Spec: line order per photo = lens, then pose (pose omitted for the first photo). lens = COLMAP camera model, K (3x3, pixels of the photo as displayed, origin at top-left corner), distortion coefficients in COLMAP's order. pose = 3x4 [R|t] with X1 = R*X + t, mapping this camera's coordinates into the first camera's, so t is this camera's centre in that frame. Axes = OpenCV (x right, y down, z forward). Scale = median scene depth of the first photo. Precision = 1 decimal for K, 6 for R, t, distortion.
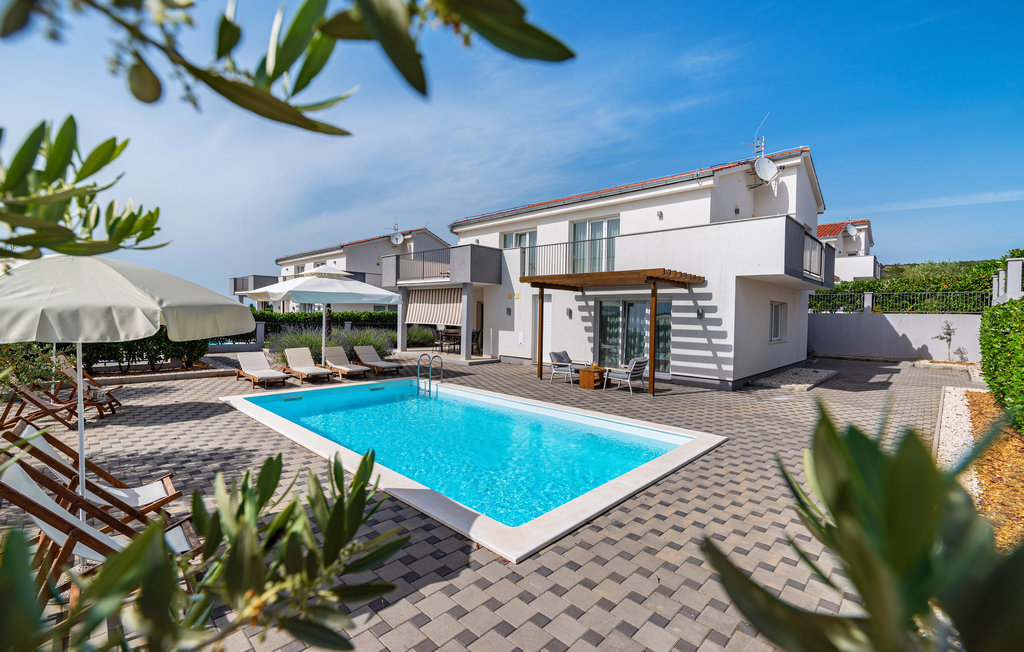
lens RADIAL K [[437.8, 0, 511.9], [0, 437.8, 321.8], [0, 0, 1]] dist [-0.000739, 0.000117]
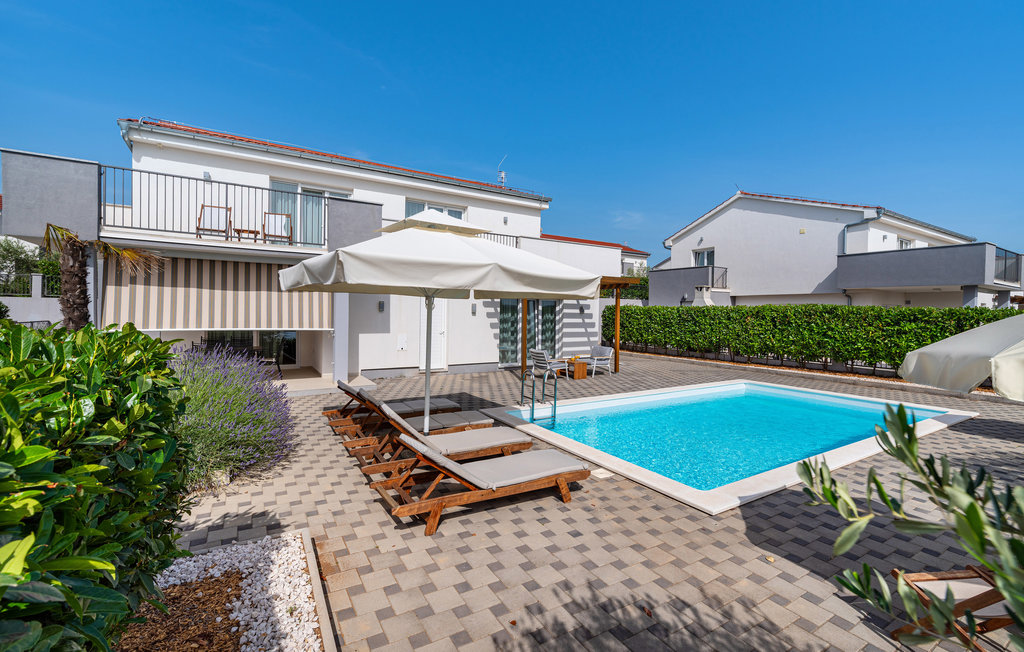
lens RADIAL K [[437.8, 0, 517.1], [0, 437.8, 324.4], [0, 0, 1]] dist [-0.000739, 0.000117]
pose [[0.242668, -0.045314, 0.969051, -0.846515], [0.010263, 0.998973, 0.044143, -0.033044], [-0.970055, -0.000767, 0.242884, 0.797580]]
